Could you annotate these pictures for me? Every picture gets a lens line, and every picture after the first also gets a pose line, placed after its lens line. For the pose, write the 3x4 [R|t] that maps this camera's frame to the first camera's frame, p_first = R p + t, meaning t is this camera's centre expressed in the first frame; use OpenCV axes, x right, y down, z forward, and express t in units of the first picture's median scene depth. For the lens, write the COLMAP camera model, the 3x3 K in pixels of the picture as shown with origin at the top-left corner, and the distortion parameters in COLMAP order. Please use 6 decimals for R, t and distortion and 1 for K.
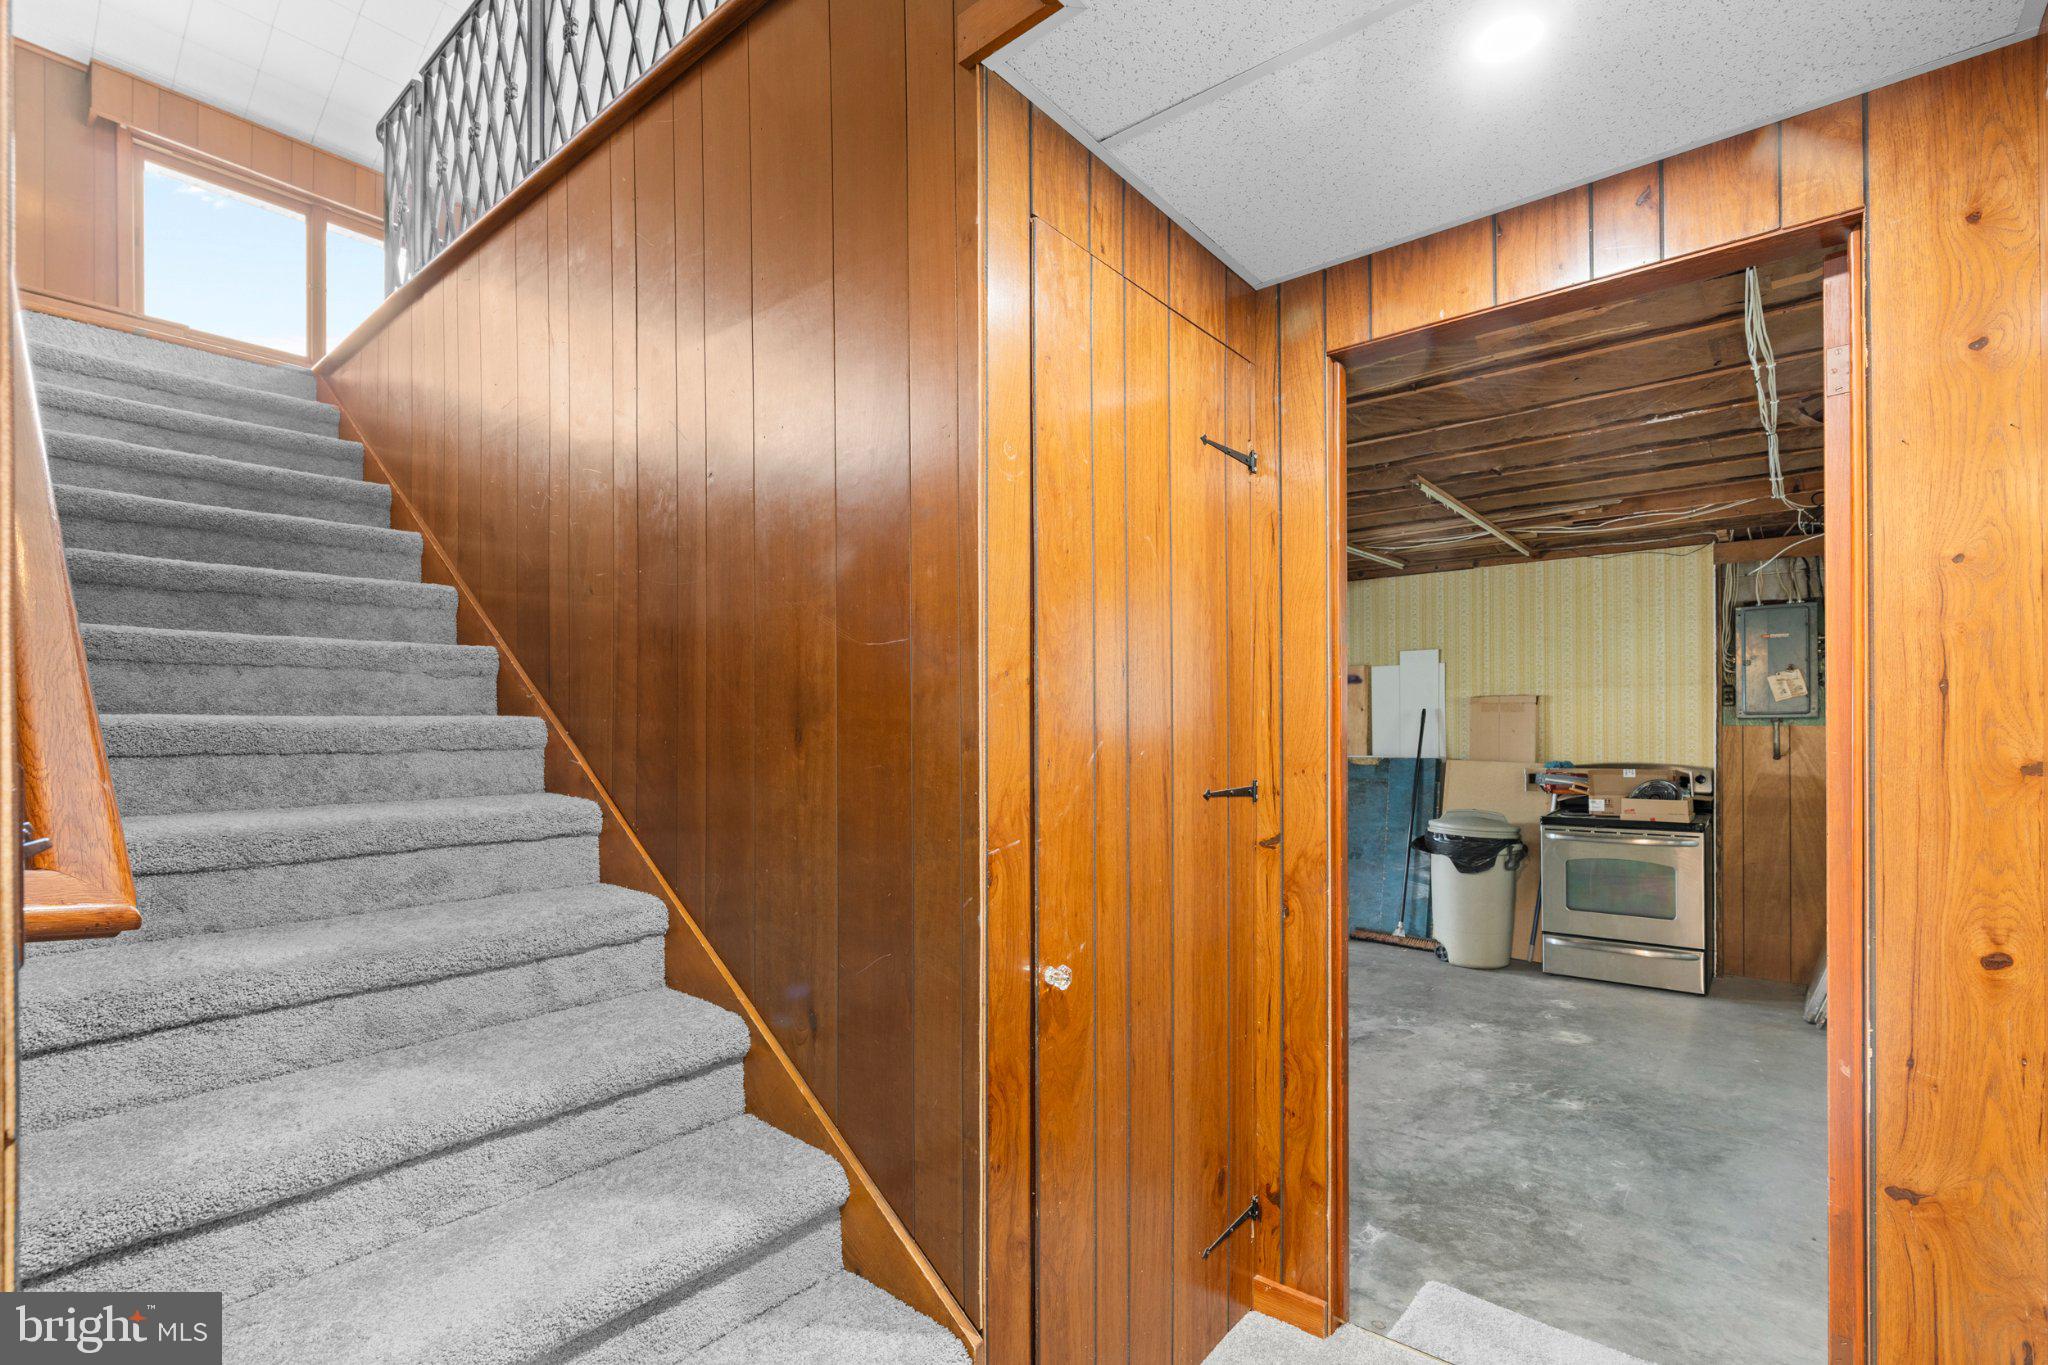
lens RADIAL K [[928.4, 0, 1027.5], [0, 928.4, 732.9], [0, 0, 1]] dist [-0.003177, -0.000216]
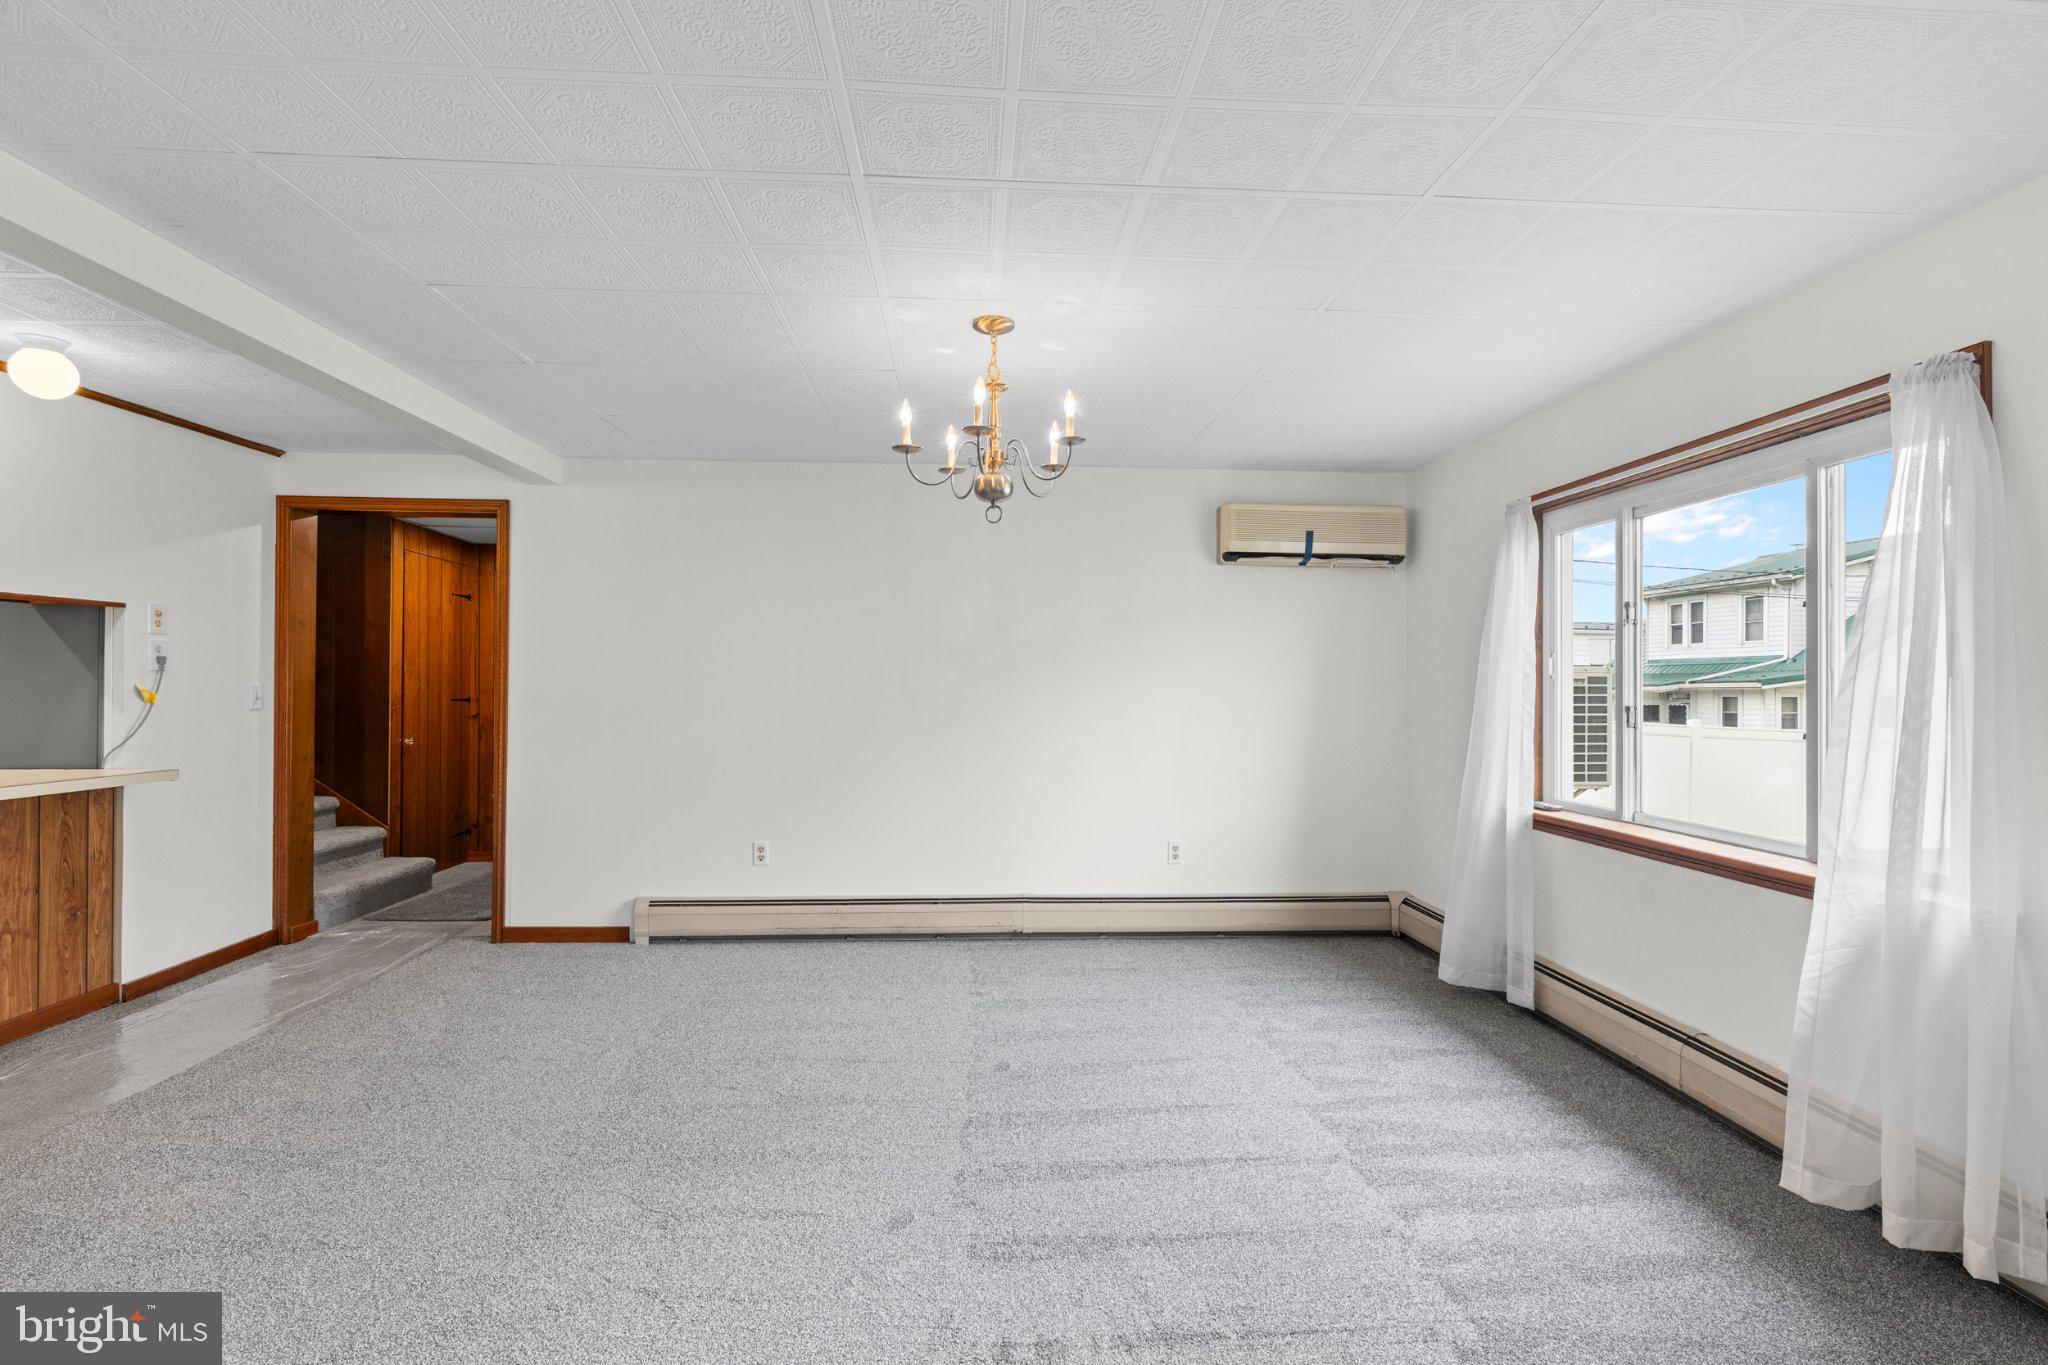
lens RADIAL K [[921.7, 0, 1035.2], [0, 921.7, 684.5], [0, 0, 1]] dist [-0.004204, 0.000243]
pose [[0.722295, 0.011650, 0.691487, -0.634537], [-0.004221, 0.999914, -0.012437, 0.048348], [-0.691573, 0.006064, 0.722281, -3.093203]]
